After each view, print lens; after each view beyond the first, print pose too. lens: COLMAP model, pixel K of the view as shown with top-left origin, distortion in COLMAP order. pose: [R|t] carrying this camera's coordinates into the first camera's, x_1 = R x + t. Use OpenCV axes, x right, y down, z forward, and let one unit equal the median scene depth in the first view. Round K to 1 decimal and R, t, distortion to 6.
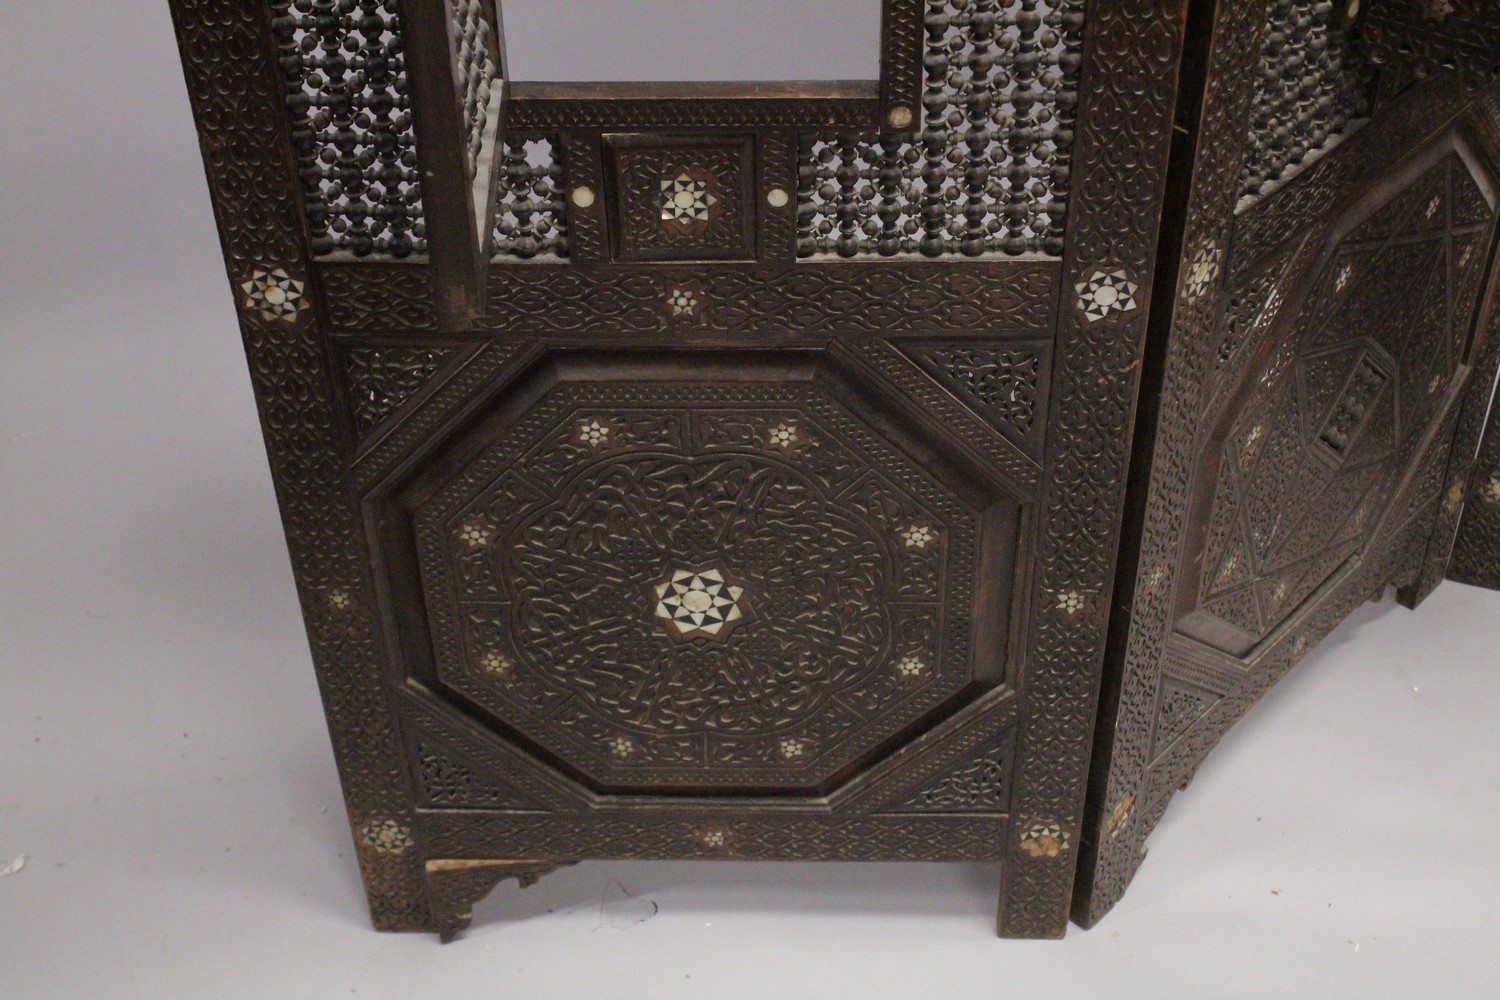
lens RADIAL K [[2059.6, 0, 720.1], [0, 2059.6, 503.5], [0, 0, 1]] dist [-0.062819, 0.096387]
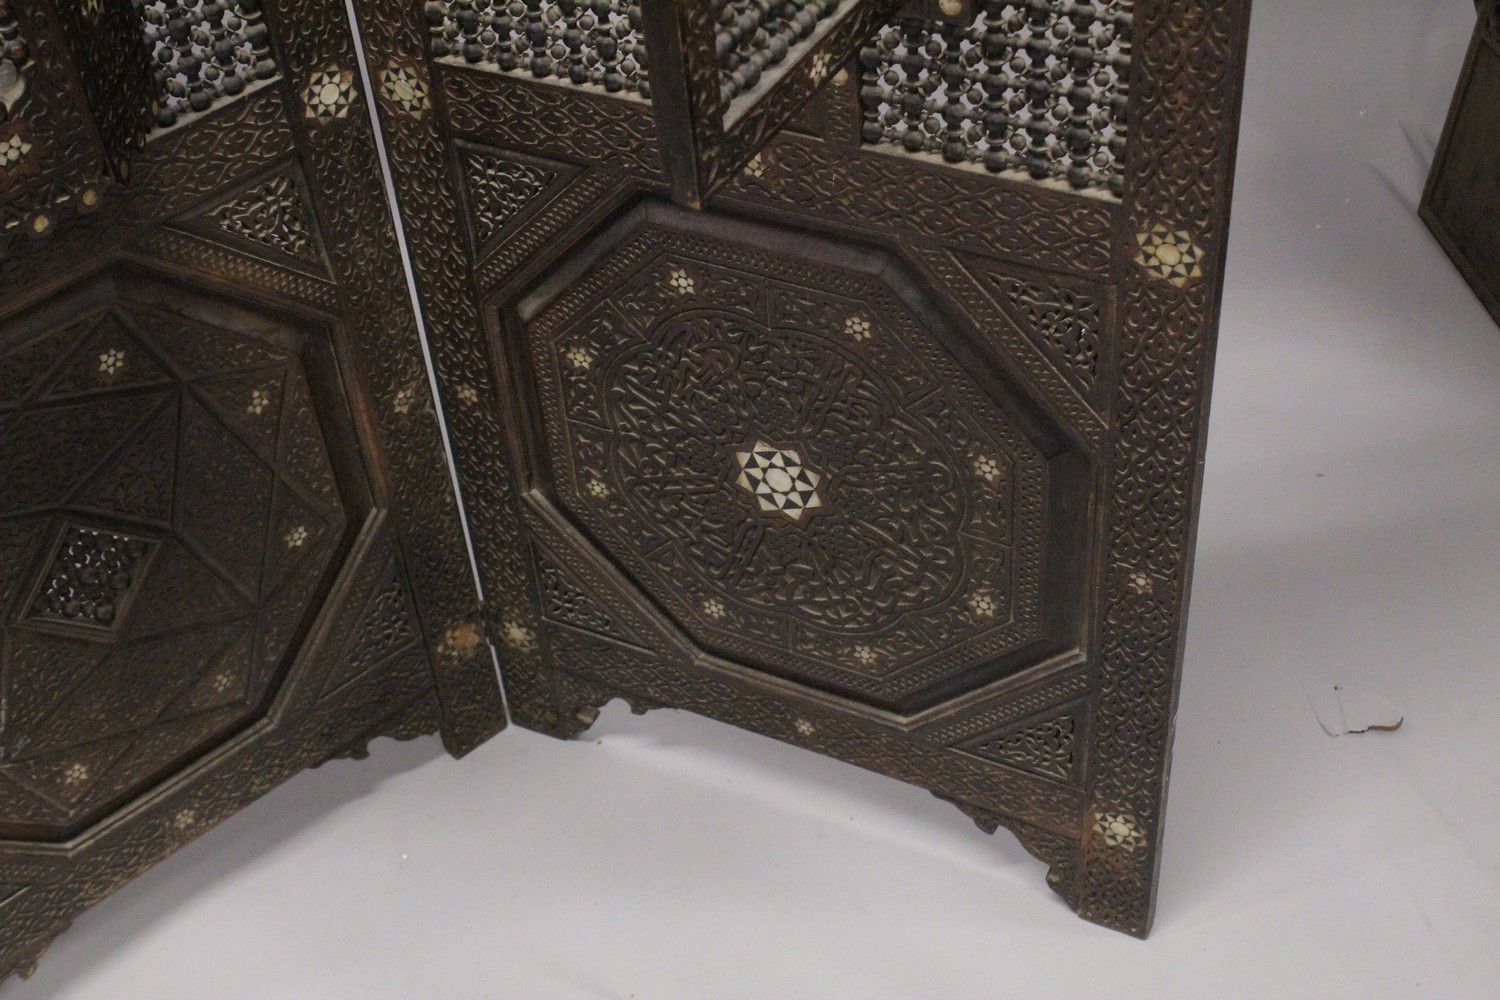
lens RADIAL K [[2059.6, 0, 720.1], [0, 2059.6, 503.5], [0, 0, 1]] dist [-0.062819, 0.096387]
pose [[0.995836, 0.017117, -0.089539, 0.833199], [-0.014369, 0.999408, 0.031256, -0.140359], [0.090021, -0.029839, 0.995493, 0.190232]]
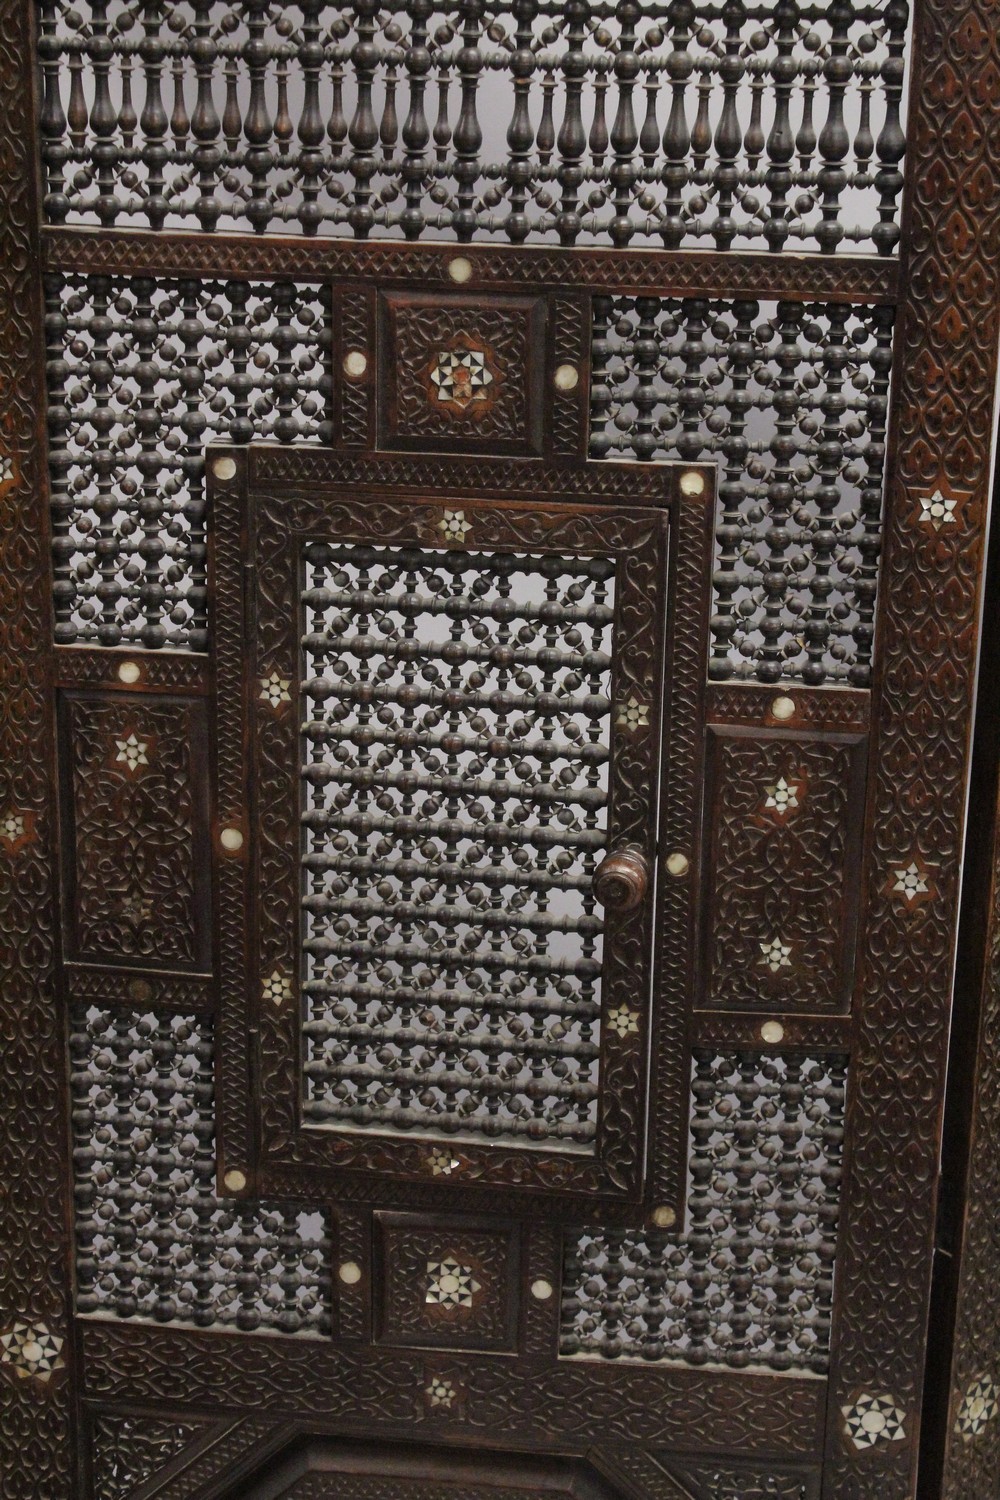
lens RADIAL K [[2737.9, 0, 500.0], [0, 2737.9, 750.0], [0, 0, 1]] dist [0.005532, 0.101448]
pose [[0.995397, 0.071462, -0.063864, 0.072786], [-0.090543, 0.919657, -0.382142, 0.119732], [0.031424, 0.386165, 0.921894, -0.329176]]
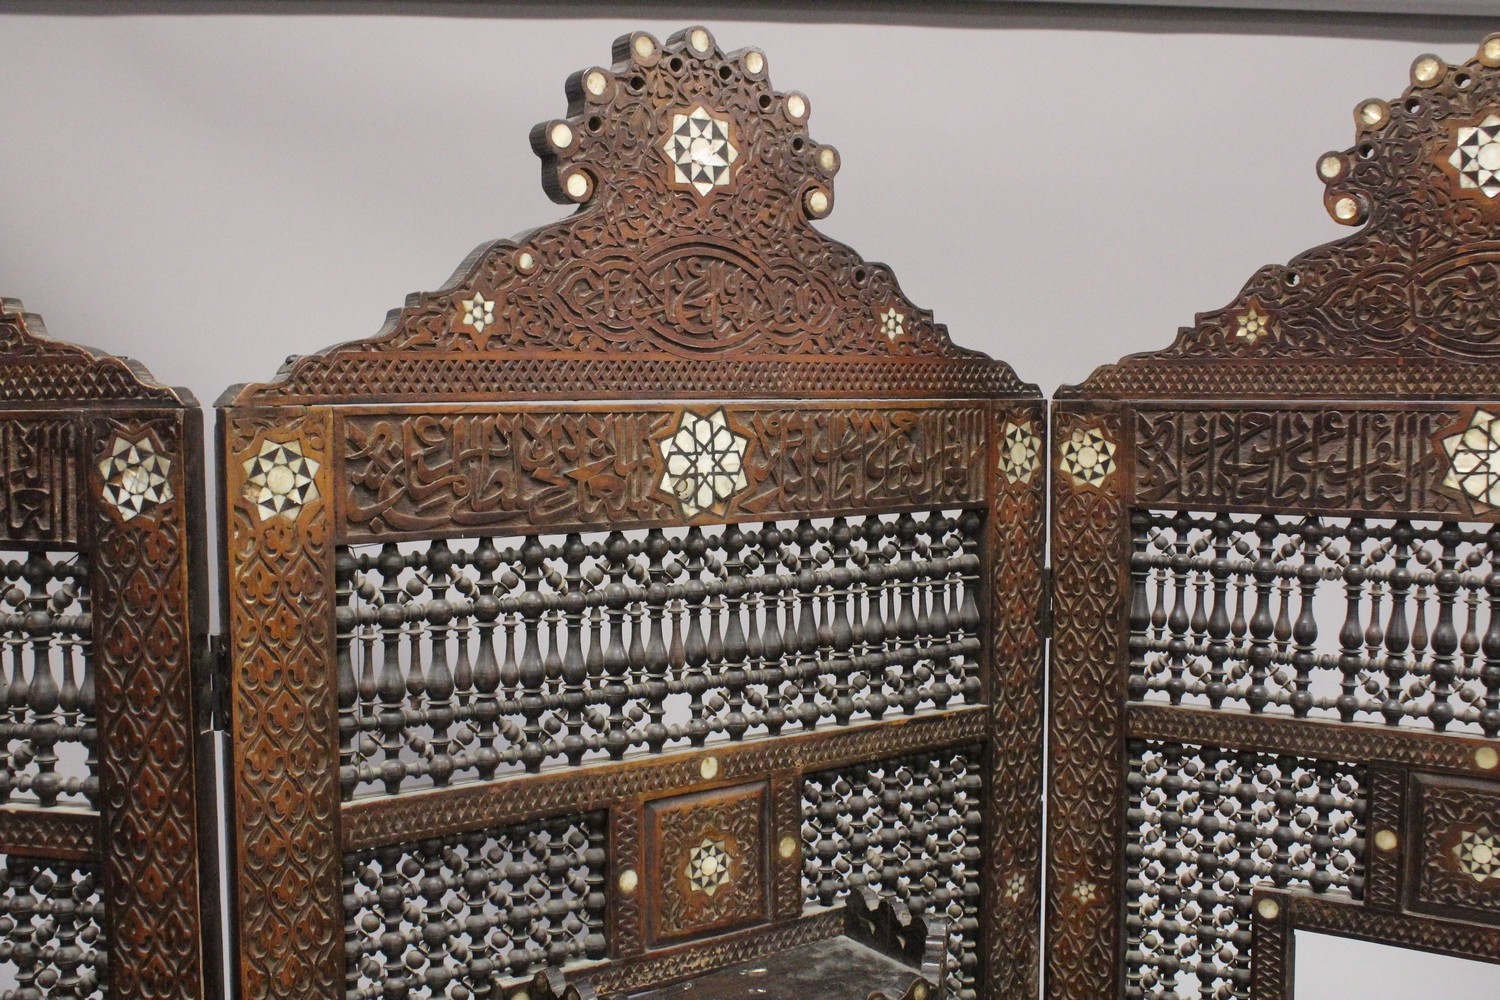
lens RADIAL K [[1653.5, 0, 725.5], [0, 1653.5, 499.3], [0, 0, 1]] dist [-0.138574, 0.256471]
pose [[0.985012, 0.036011, -0.168686, 0.504082], [-0.130321, 0.796040, -0.591047, -0.267475], [0.112996, 0.604172, 0.788802, 0.086196]]
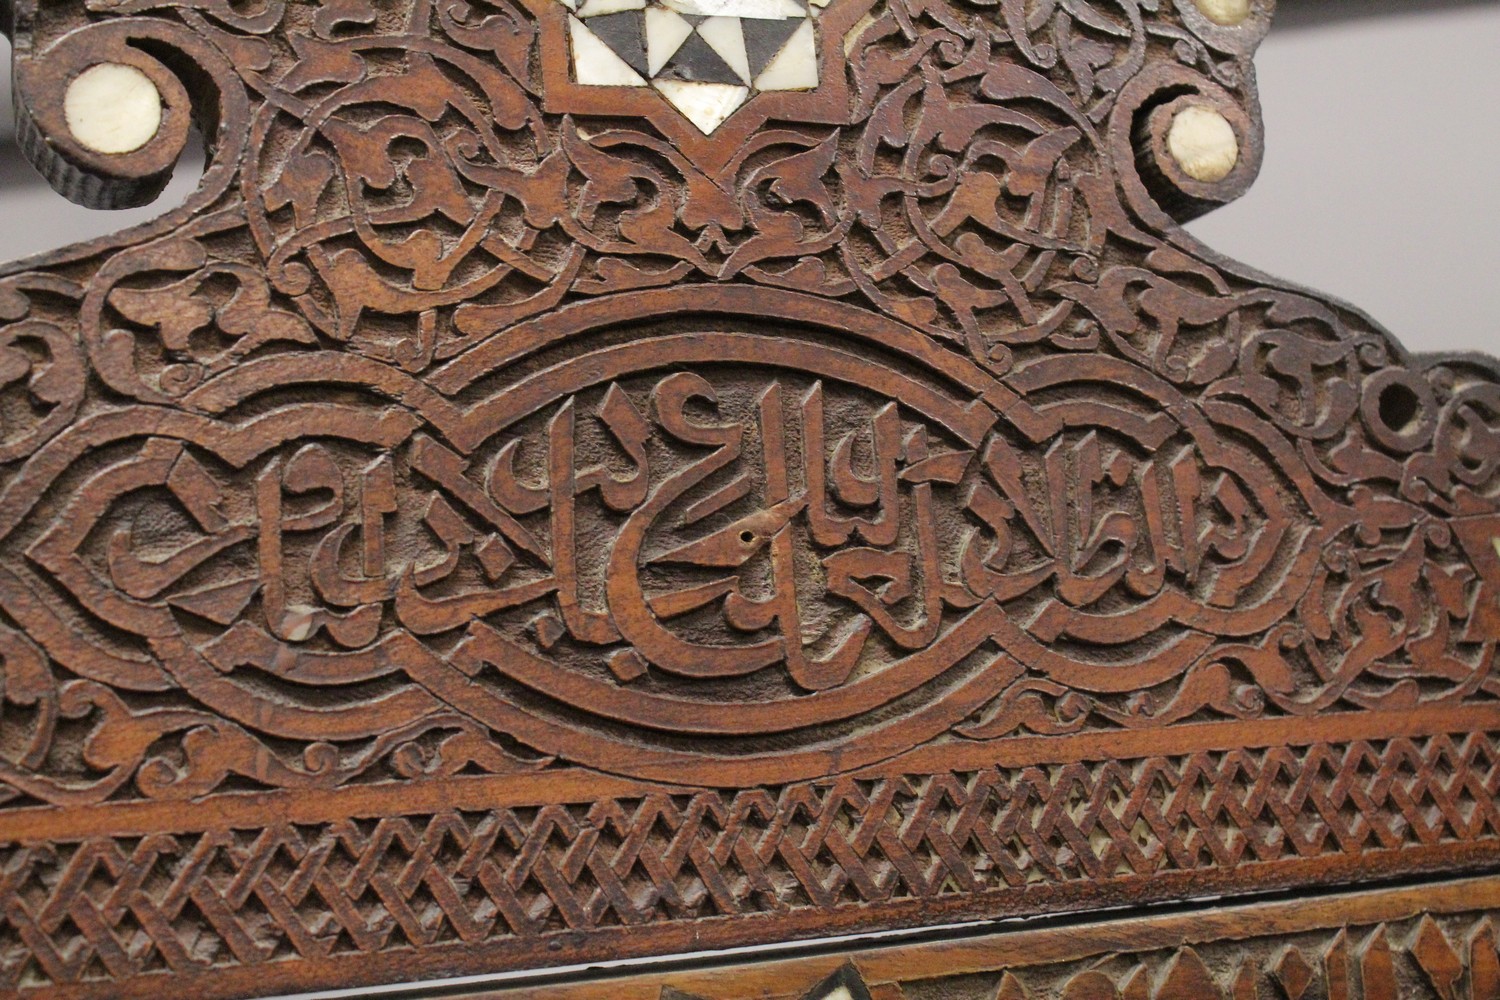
lens RADIAL K [[2242.2, 0, 695.8], [0, 2242.2, 458.2], [0, 0, 1]] dist [-0.042721, 0.007454]
pose [[0.906870, -0.089276, -0.411845, 0.464636], [-0.241246, 0.691329, -0.681076, -0.621102], [0.345524, 0.717004, 0.605408, 0.467715]]
